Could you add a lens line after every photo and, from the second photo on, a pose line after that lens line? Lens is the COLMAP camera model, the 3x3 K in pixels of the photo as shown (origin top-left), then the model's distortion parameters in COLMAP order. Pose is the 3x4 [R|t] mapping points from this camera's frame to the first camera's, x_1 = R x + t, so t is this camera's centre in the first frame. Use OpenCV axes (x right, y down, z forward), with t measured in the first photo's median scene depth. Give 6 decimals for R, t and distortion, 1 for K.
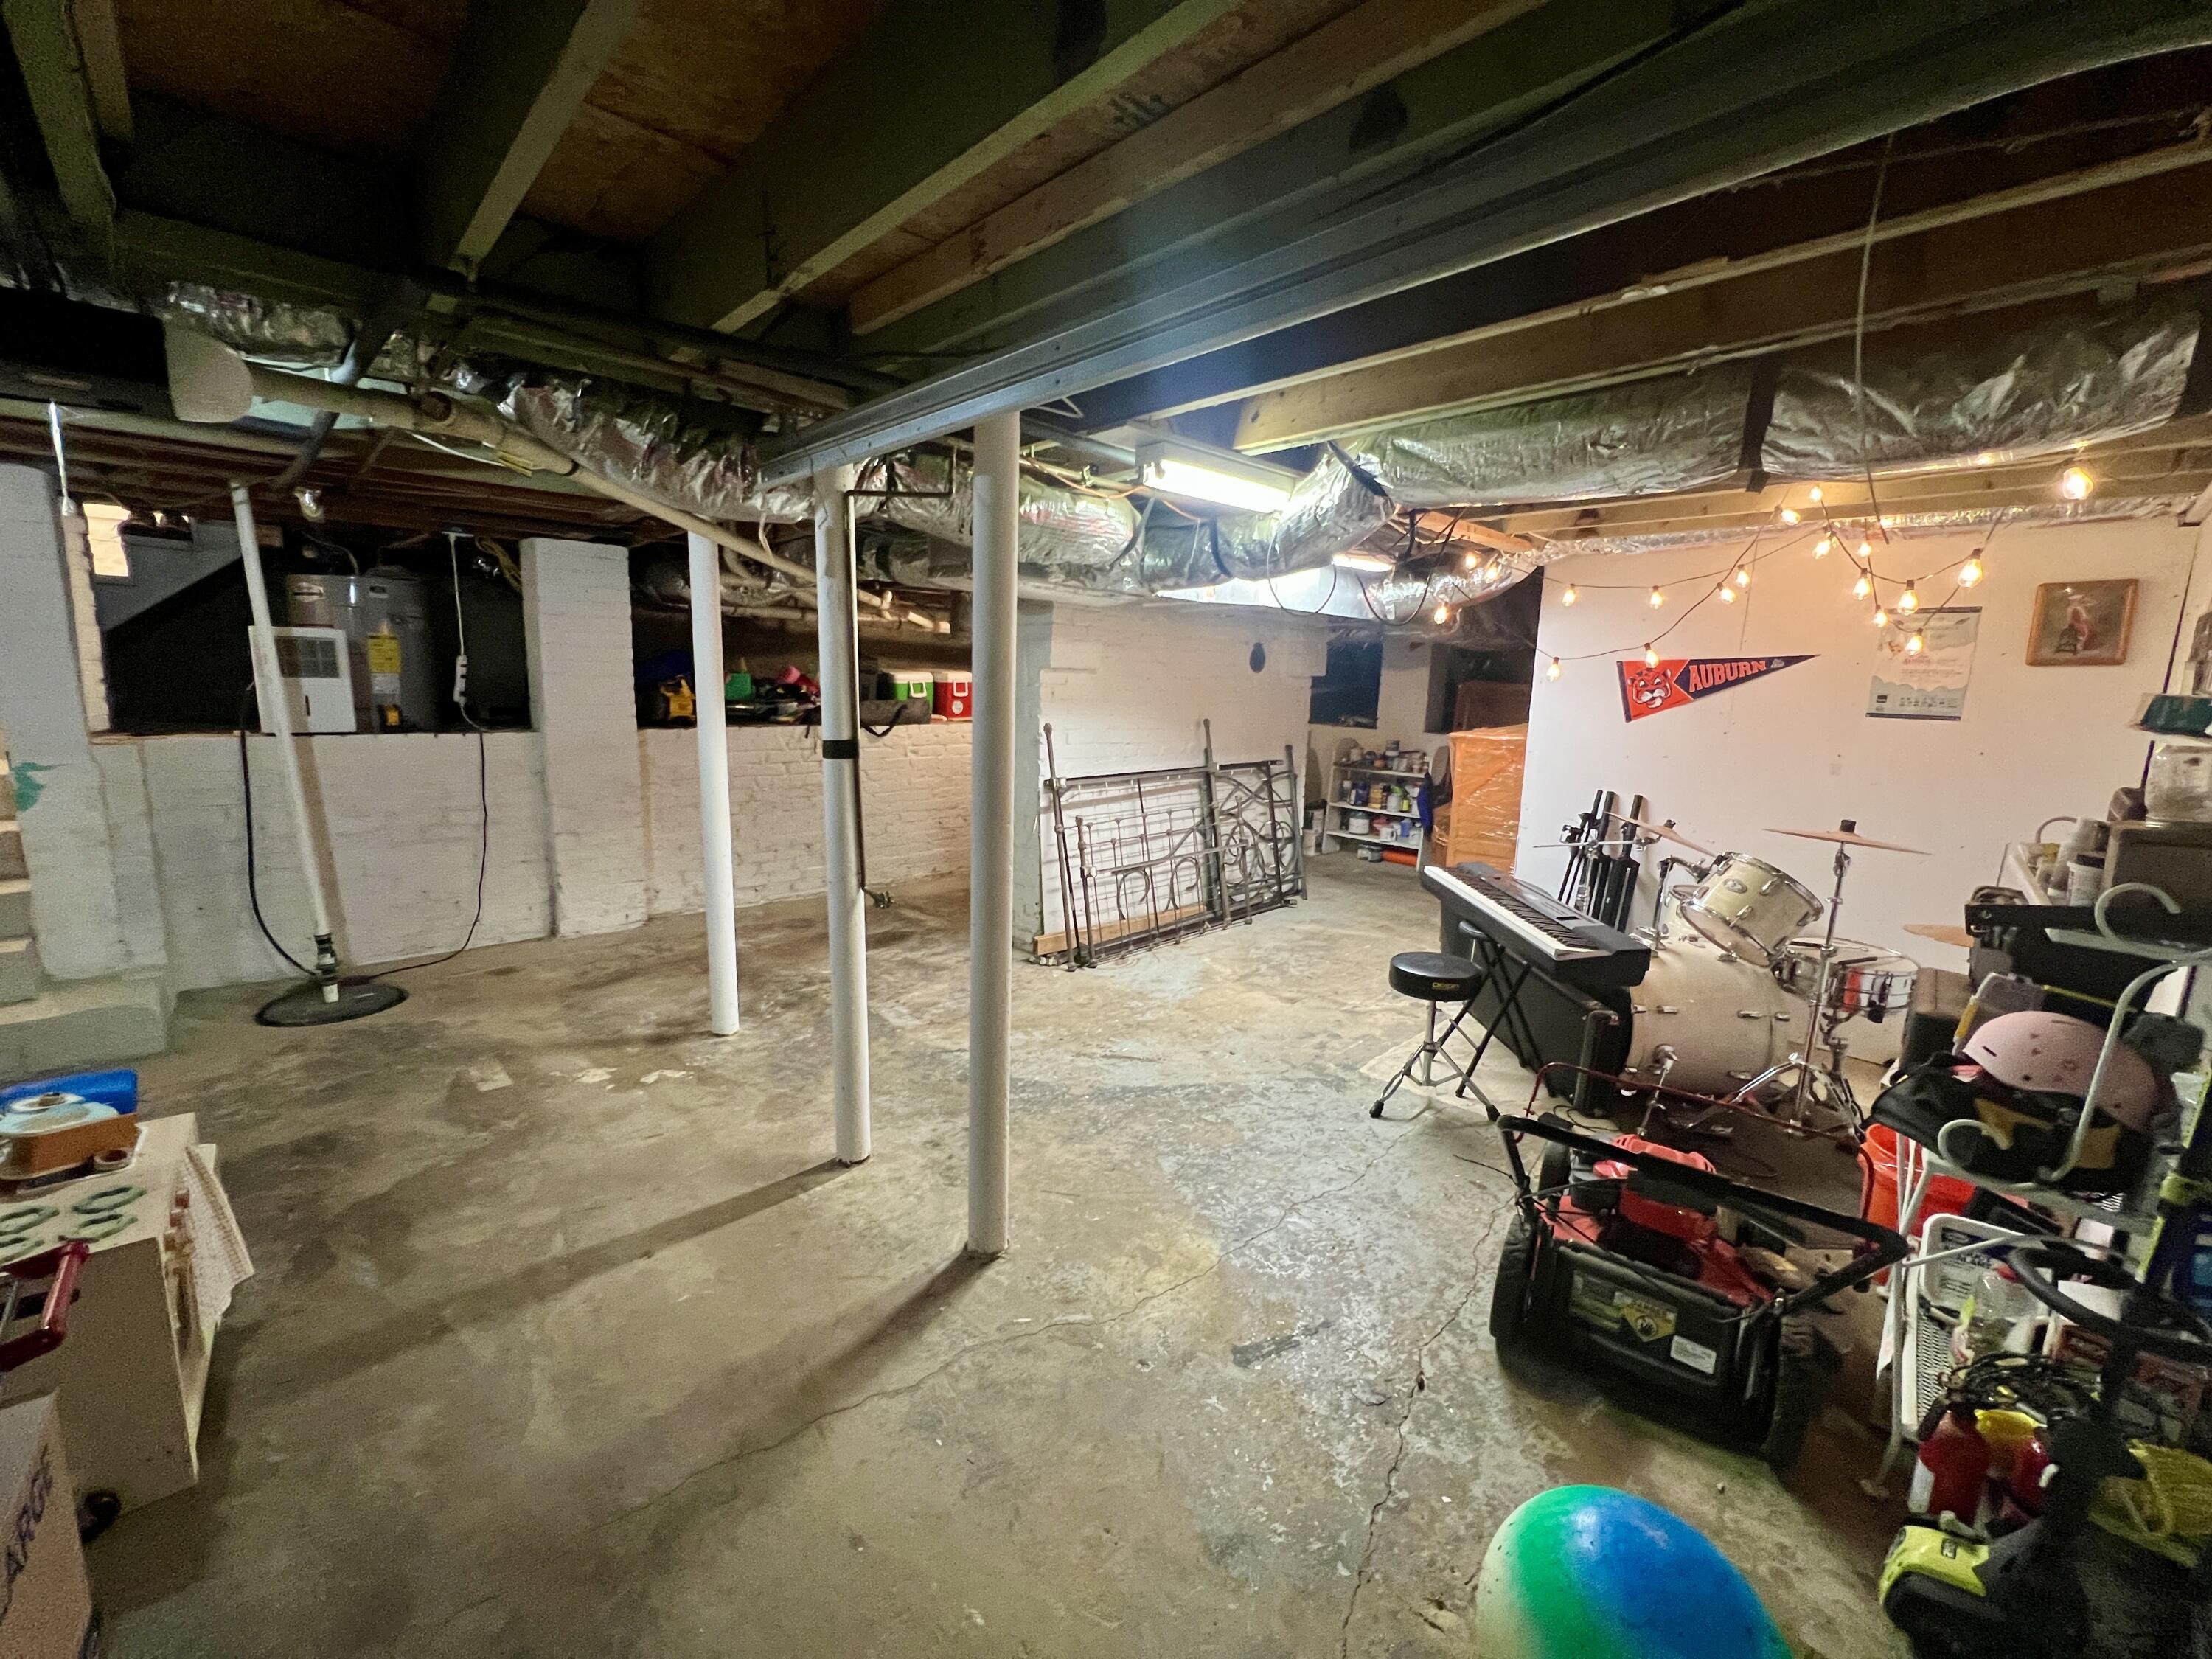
lens RADIAL K [[888.7, 0, 1103.0], [0, 888.7, 826.0], [0, 0, 1]] dist [0.000532, 0.000217]
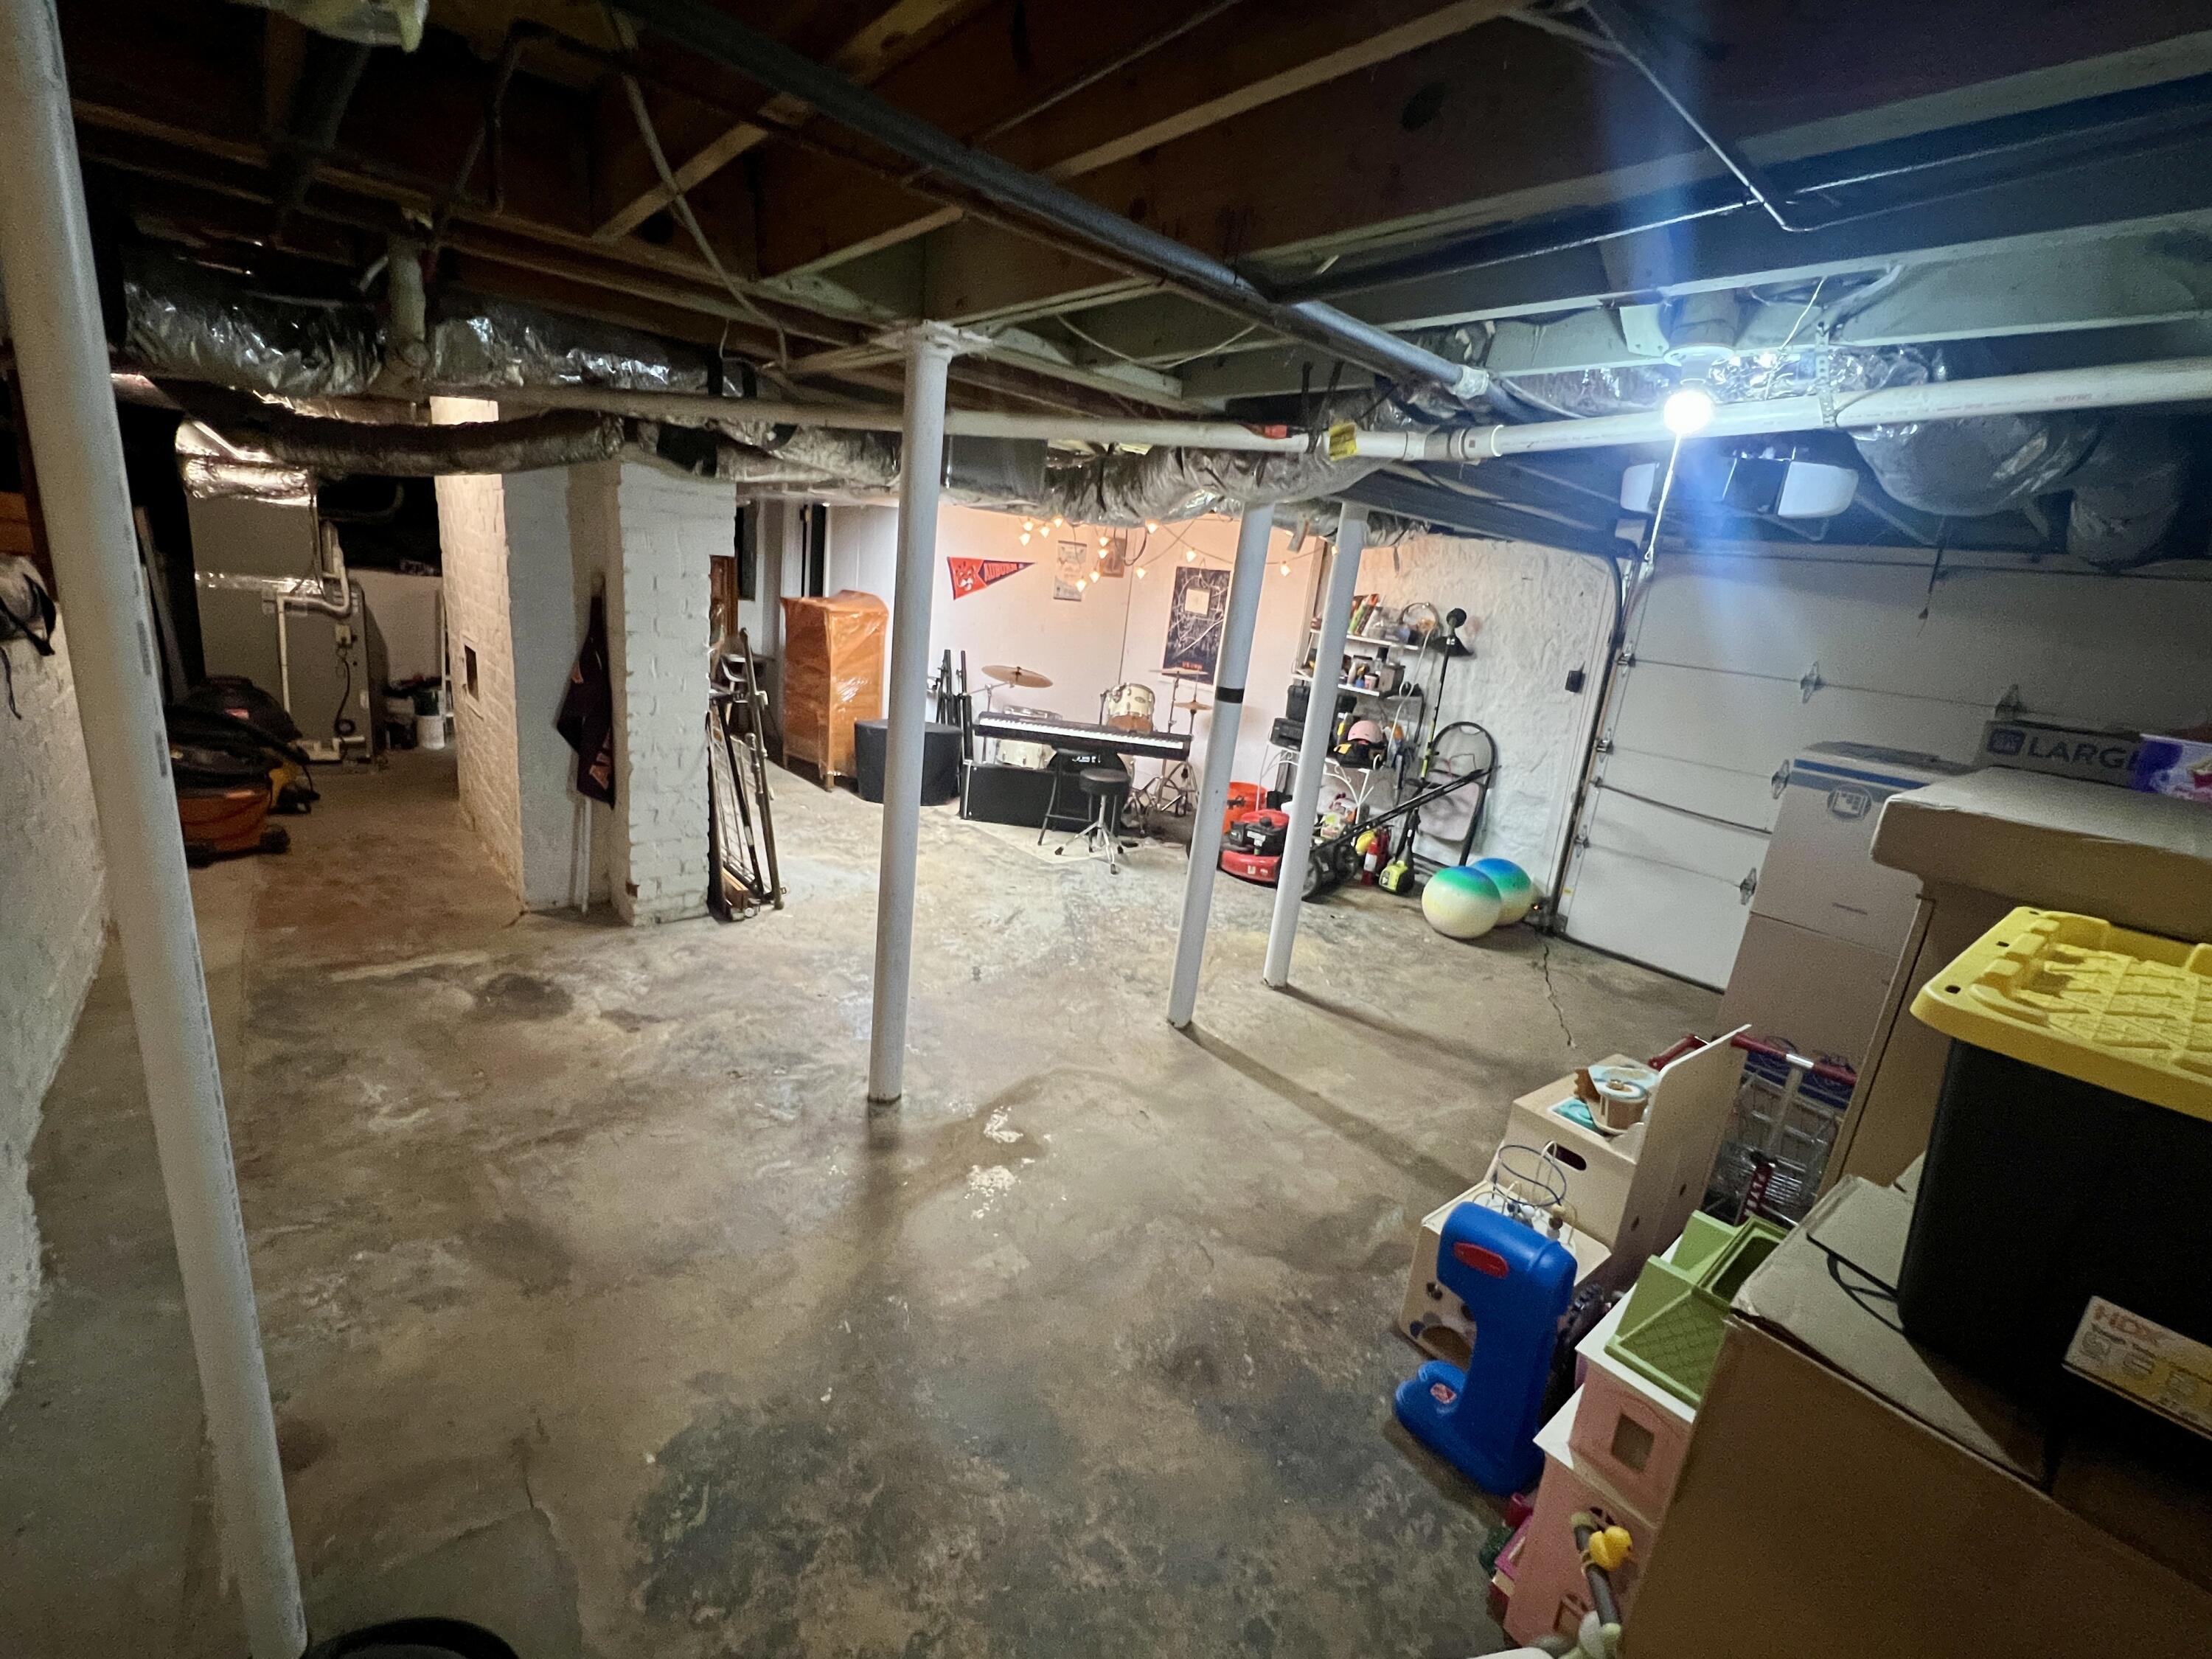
lens RADIAL K [[930.1, 0, 1090.8], [0, 930.1, 827.0], [0, 0, 1]] dist [-0.003506, -0.000208]
pose [[0.079991, -0.277967, 0.957254, -1.114704], [0.062757, 0.959831, 0.273471, -0.190491], [-0.994818, 0.038199, 0.094222, 0.755842]]
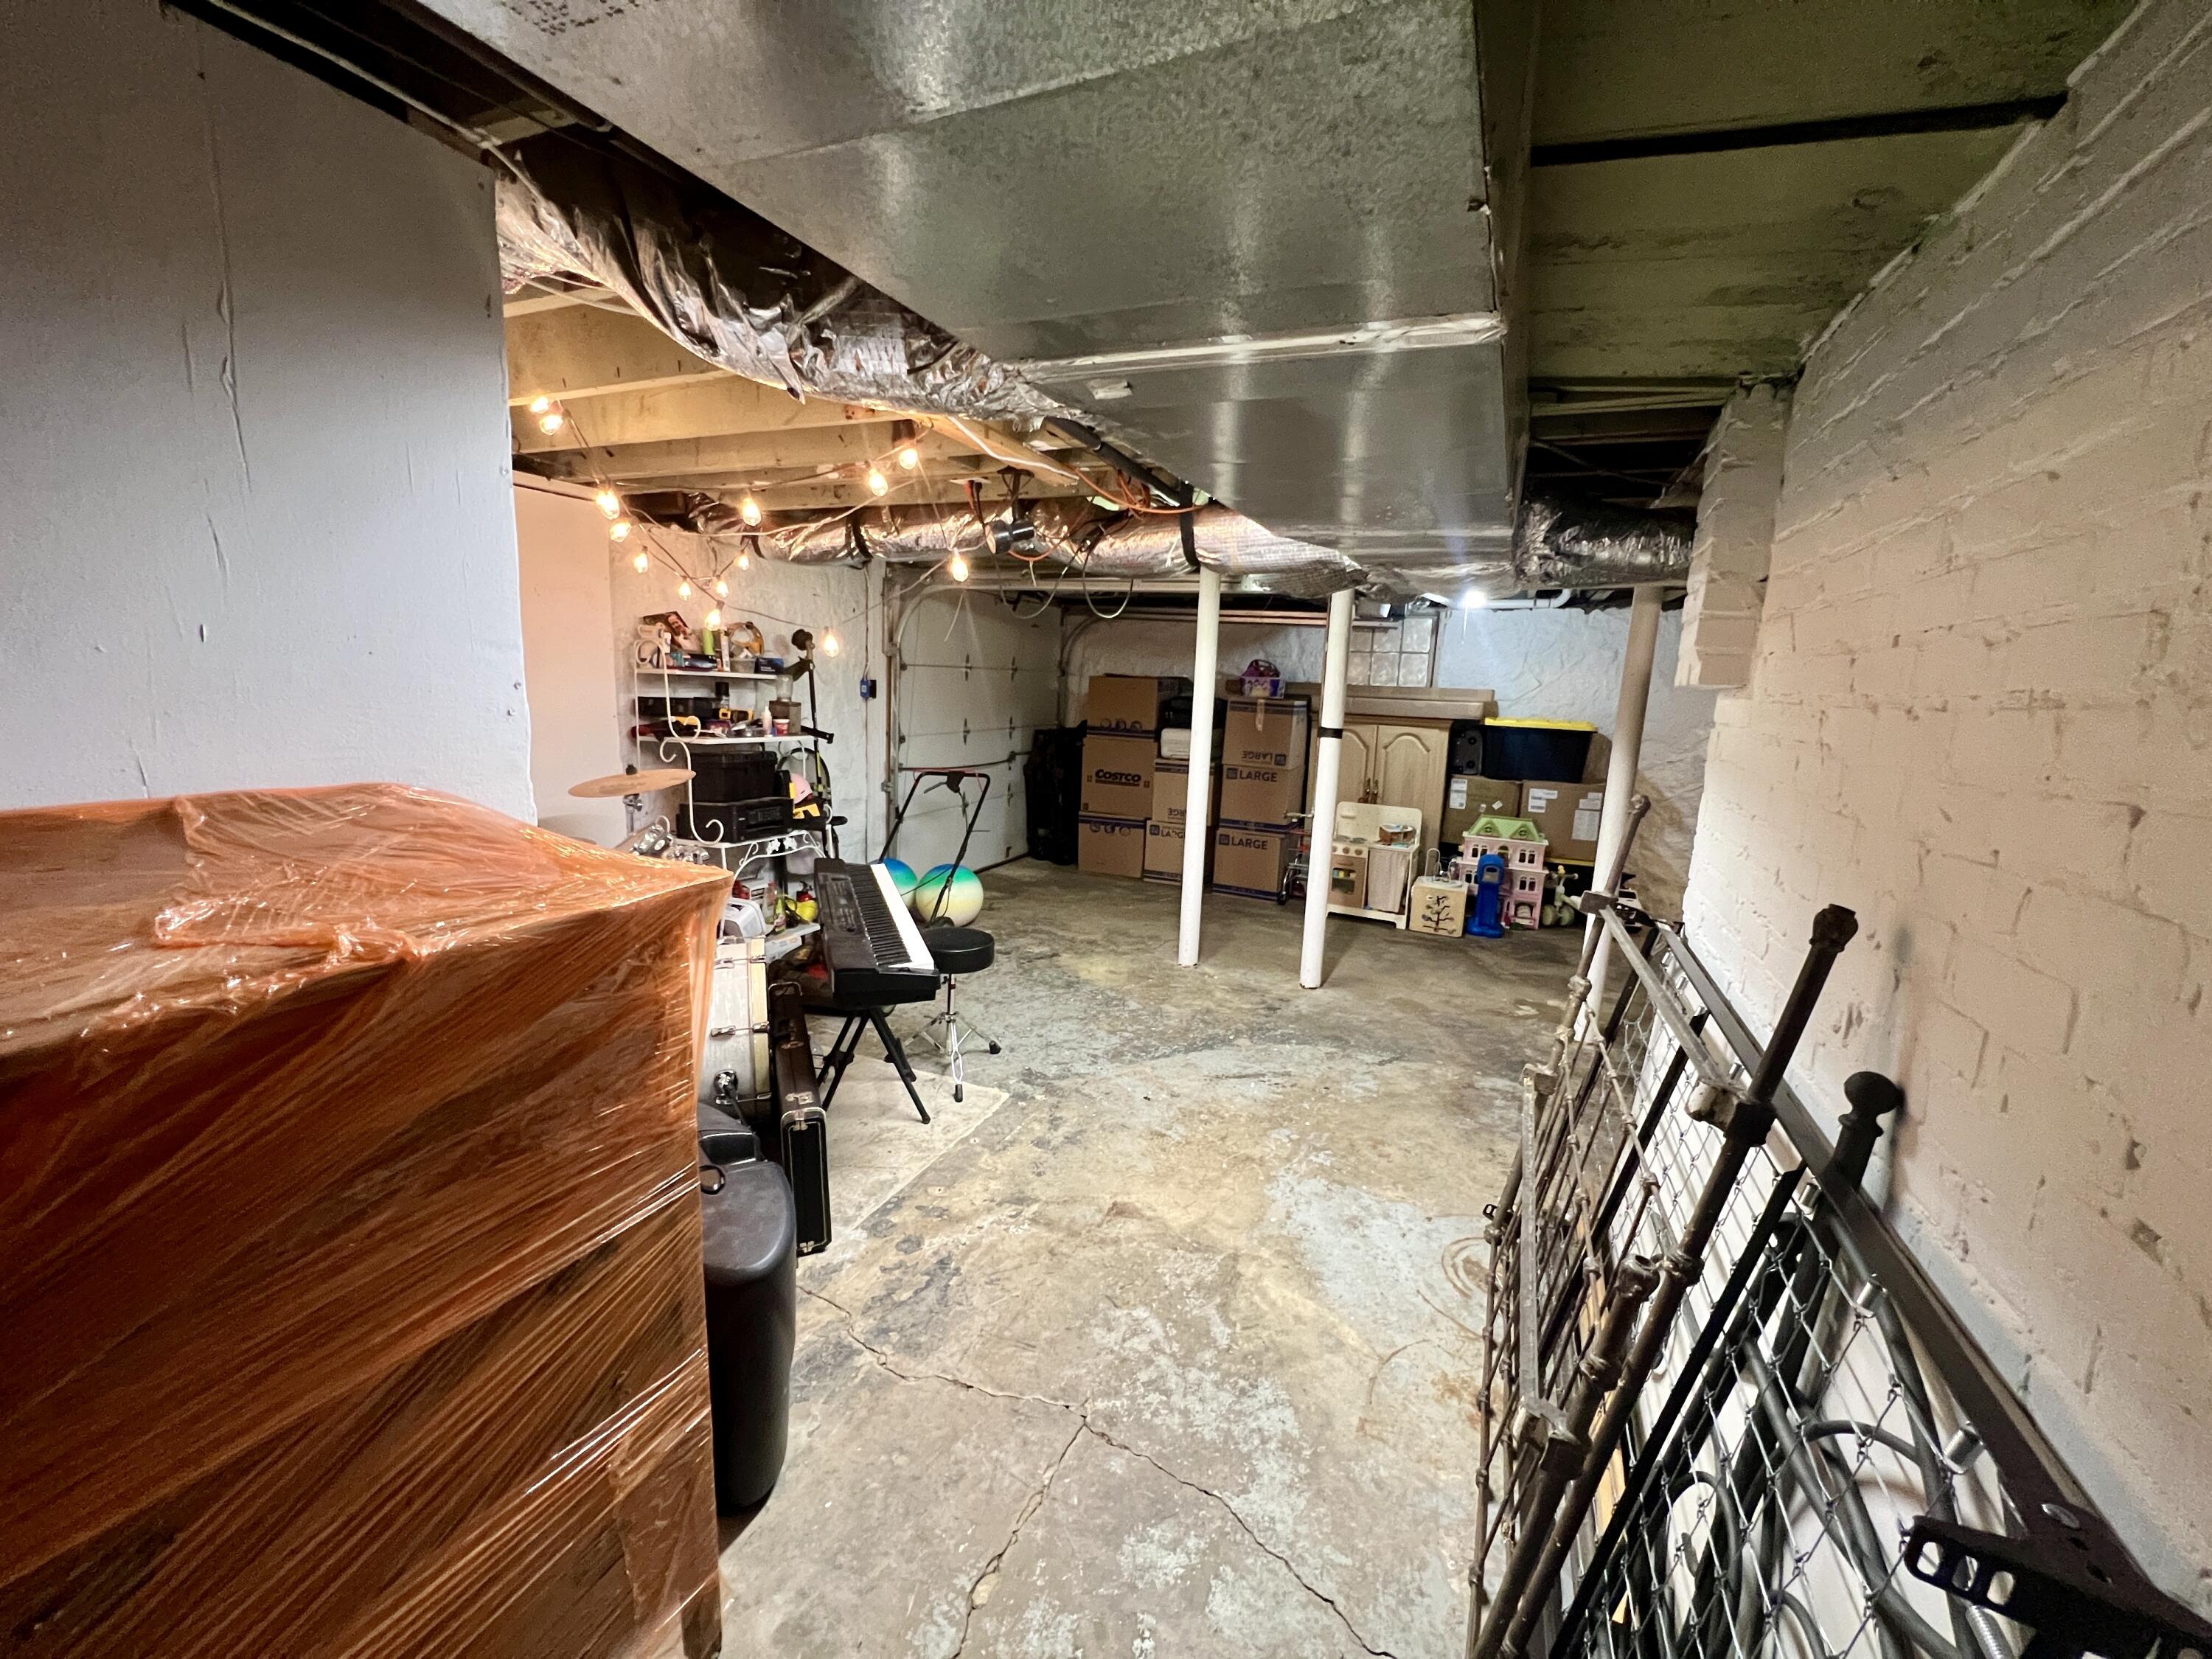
lens RADIAL K [[888.7, 0, 1092.2], [0, 888.7, 825.1], [0, 0, 1]] dist [0.000532, 0.000217]
pose [[-0.928723, -0.005081, -0.370740, 0.527737], [-0.129742, 0.941145, 0.312112, -0.273045], [0.347334, 0.337966, -0.874722, 1.666059]]
